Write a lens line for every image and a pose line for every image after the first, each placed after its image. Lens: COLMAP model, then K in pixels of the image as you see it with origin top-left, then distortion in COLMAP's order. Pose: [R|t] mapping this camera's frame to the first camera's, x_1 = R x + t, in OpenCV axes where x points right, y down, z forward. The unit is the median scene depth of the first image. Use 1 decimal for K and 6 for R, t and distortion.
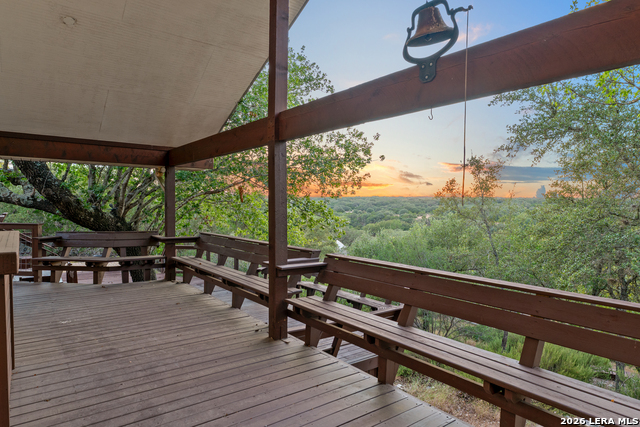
lens RADIAL K [[400.4, 0, 317.7], [0, 400.4, 212.6], [0, 0, 1]] dist [-0.004110, 0.001028]
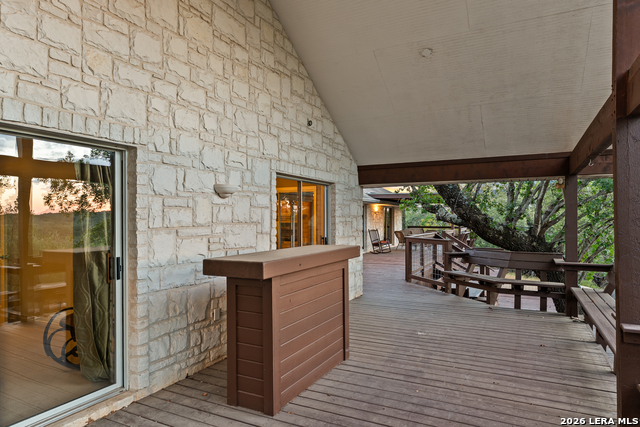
lens RADIAL K [[400.4, 0, 319.7], [0, 400.4, 215.9], [0, 0, 1]] dist [-0.004110, 0.001028]
pose [[0.435979, -0.019545, -0.899744, 0.179789], [-0.012520, 0.999536, -0.027780, -0.005399], [0.899870, 0.023376, 0.435532, 0.237154]]
